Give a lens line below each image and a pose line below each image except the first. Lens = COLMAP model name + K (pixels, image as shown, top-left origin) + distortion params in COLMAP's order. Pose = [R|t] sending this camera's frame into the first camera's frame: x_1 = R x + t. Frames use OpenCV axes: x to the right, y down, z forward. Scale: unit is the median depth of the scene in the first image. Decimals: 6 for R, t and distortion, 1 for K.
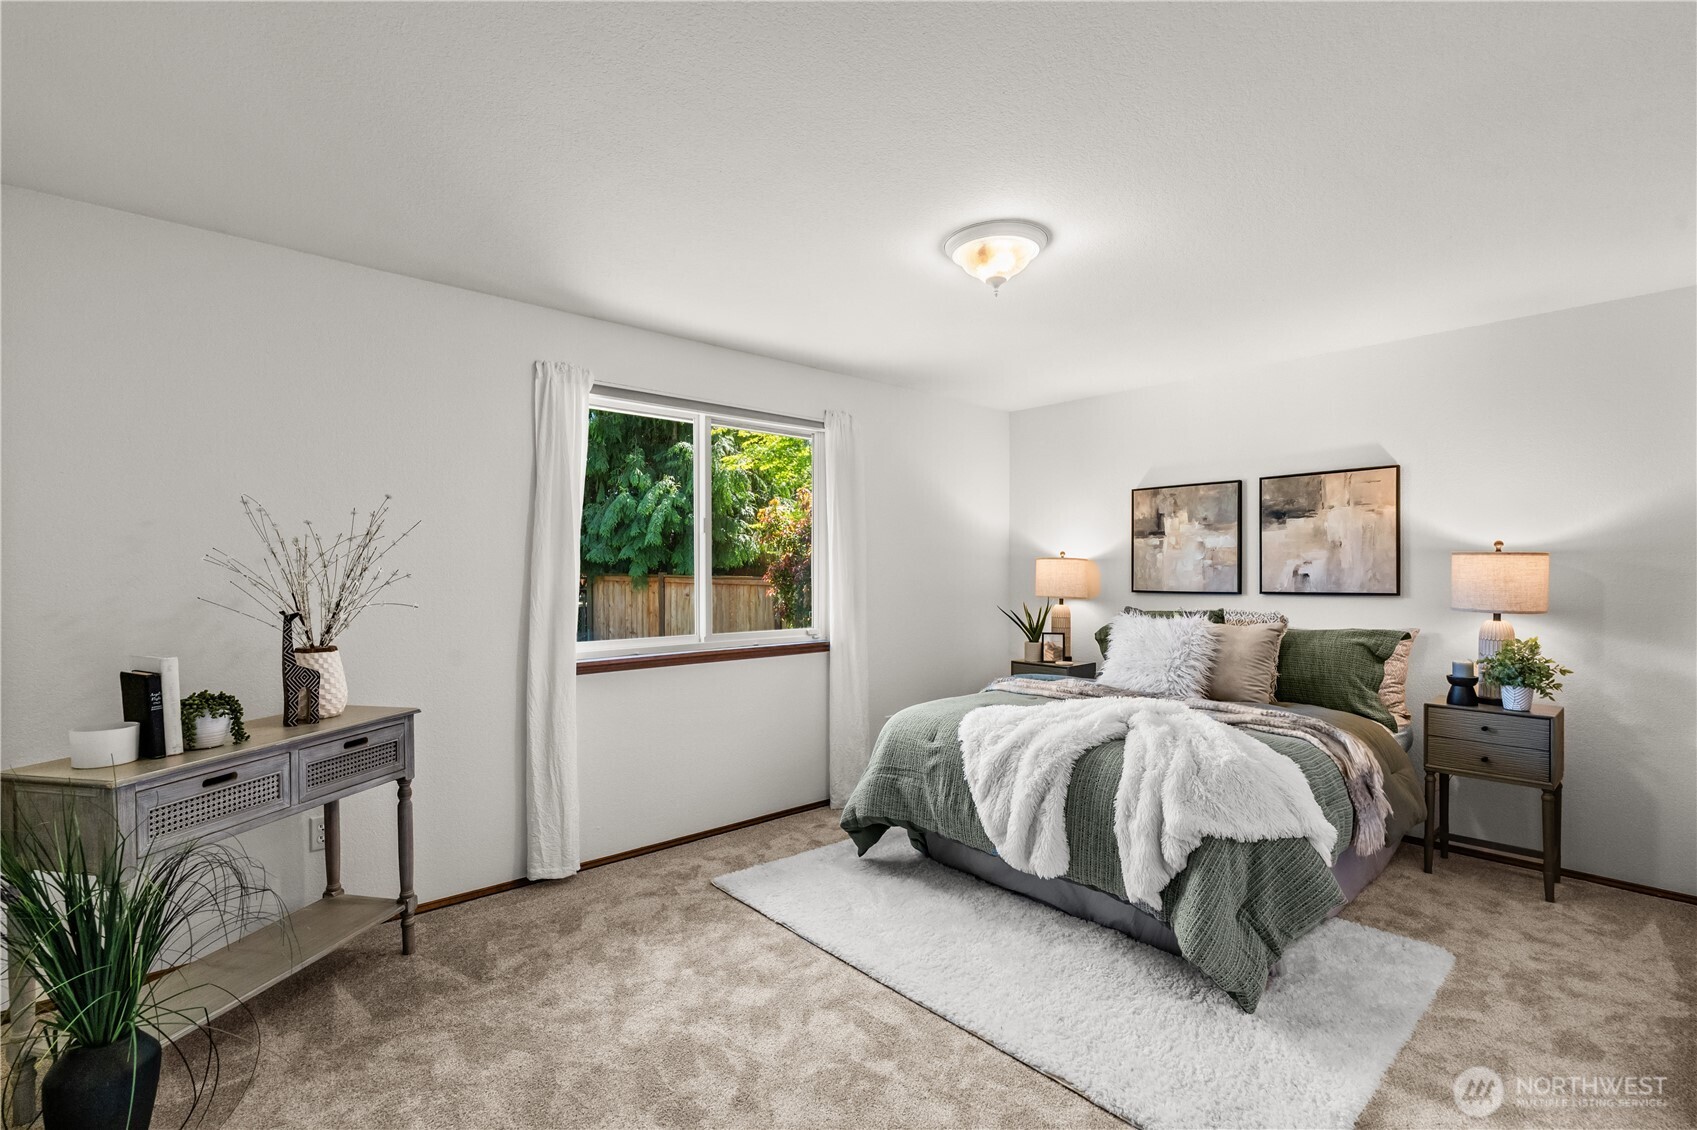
lens RADIAL K [[771.1, 0, 864.2], [0, 771.1, 567.6], [0, 0, 1]] dist [-0.011040, 0.003757]
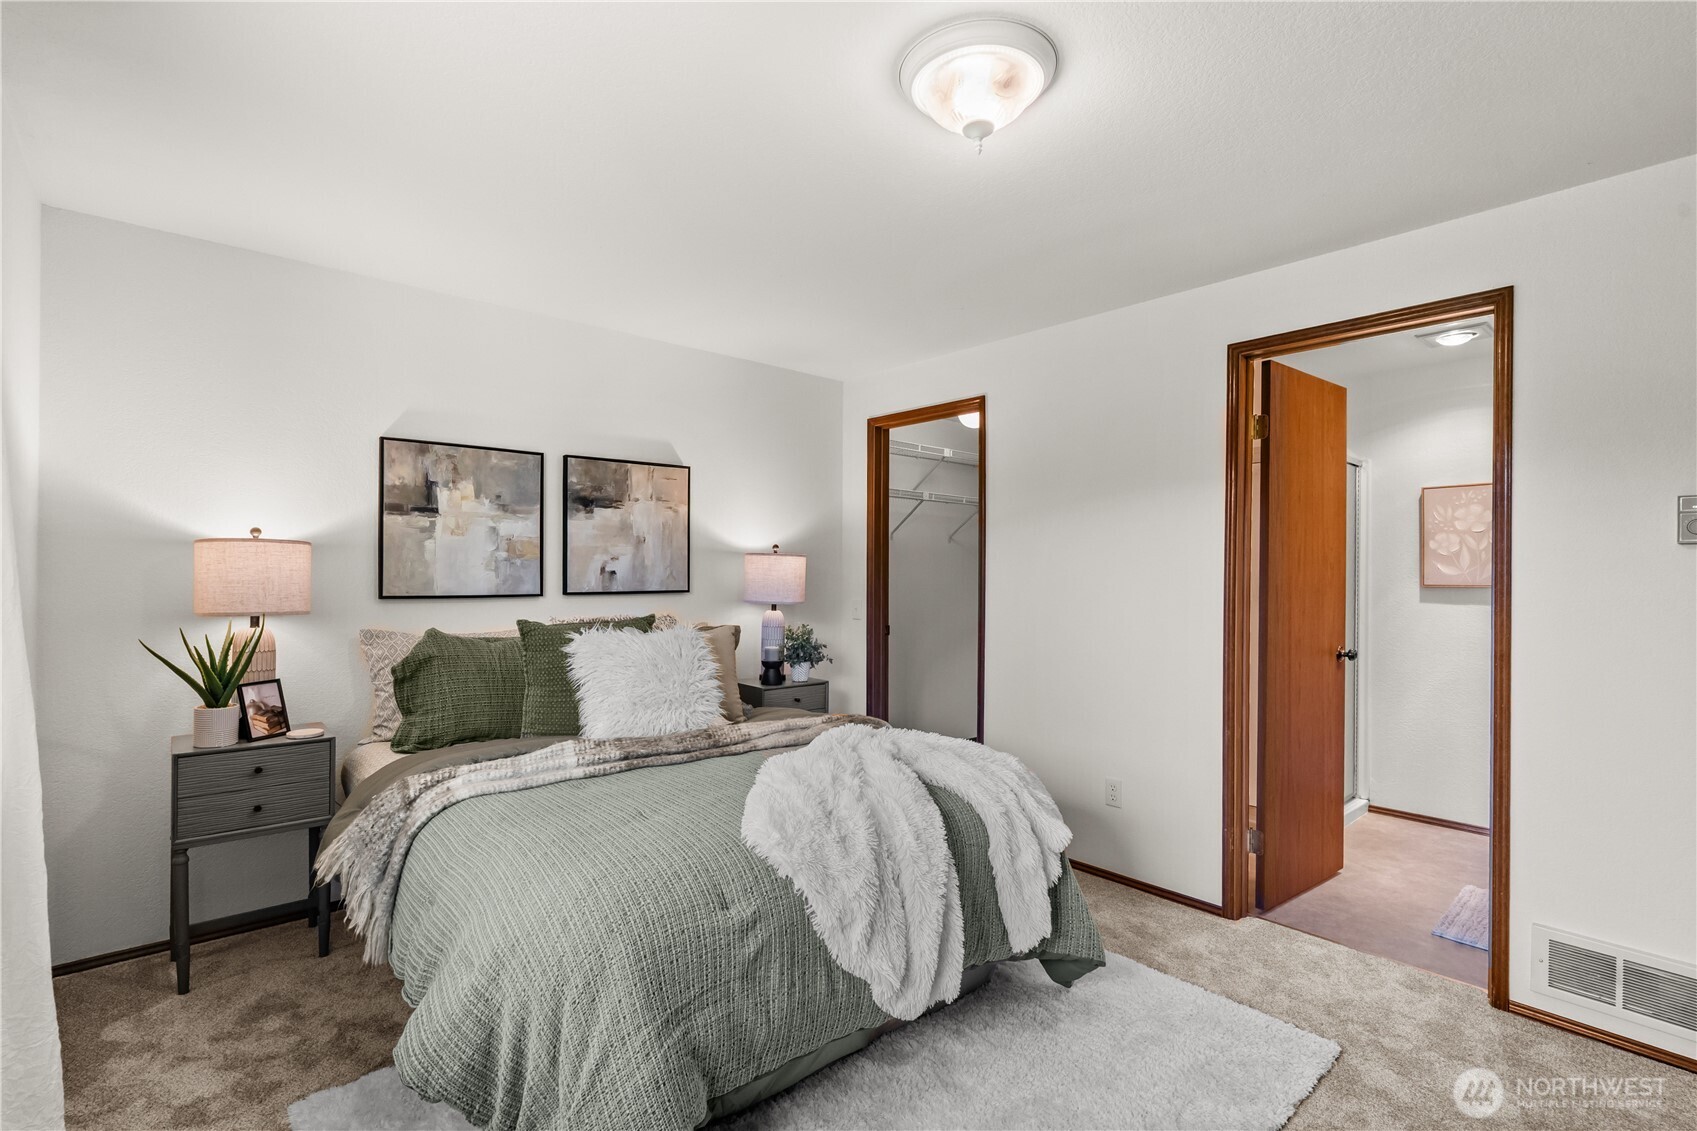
lens RADIAL K [[771.1, 0, 843.5], [0, 771.1, 569.5], [0, 0, 1]] dist [-0.011040, 0.003757]
pose [[0.035873, -0.000212, 0.999356, -0.324649], [-0.015603, 0.999878, 0.000772, 0.001636], [-0.999235, -0.015621, 0.035865, 0.714899]]
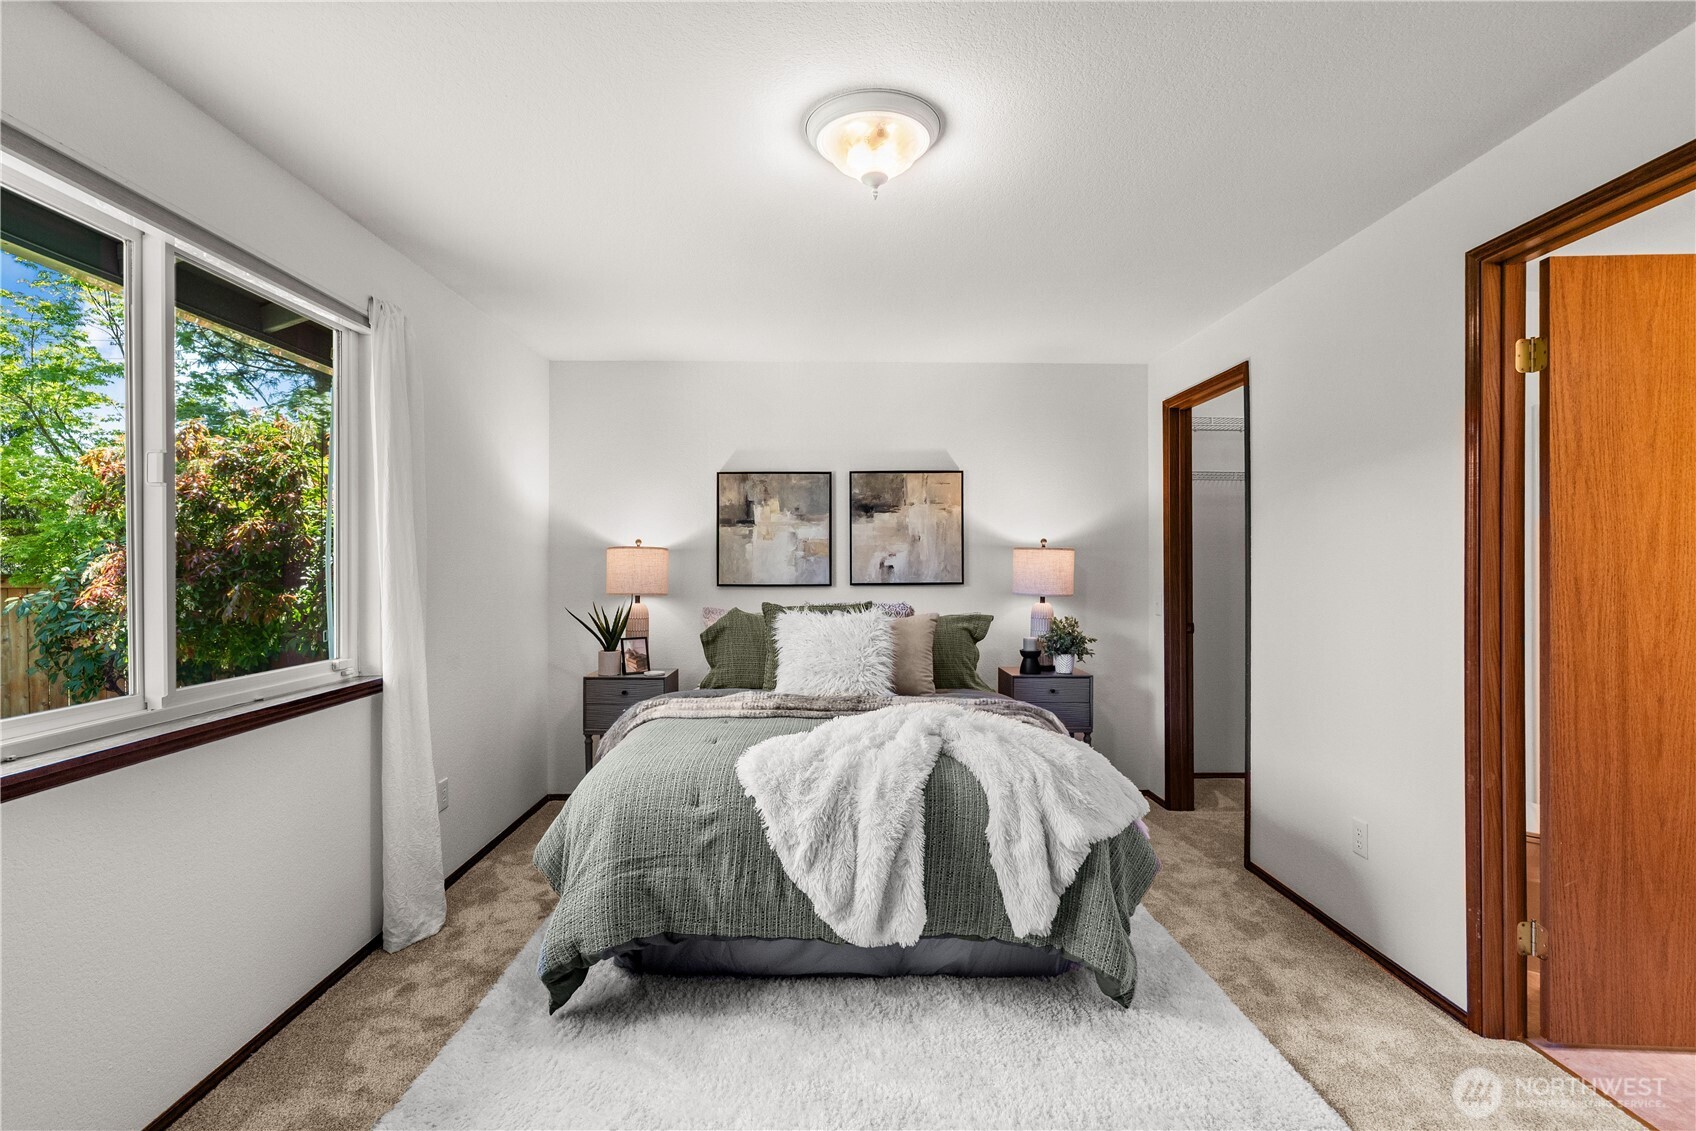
lens RADIAL K [[770.6, 0, 846.8], [0, 770.6, 561.9], [0, 0, 1]] dist [-0.011040, 0.003757]
pose [[0.662361, 0.000648, 0.749184, -0.273448], [-0.003701, 0.999990, 0.002407, 0.000887], [-0.749175, -0.004367, 0.662357, 0.345576]]
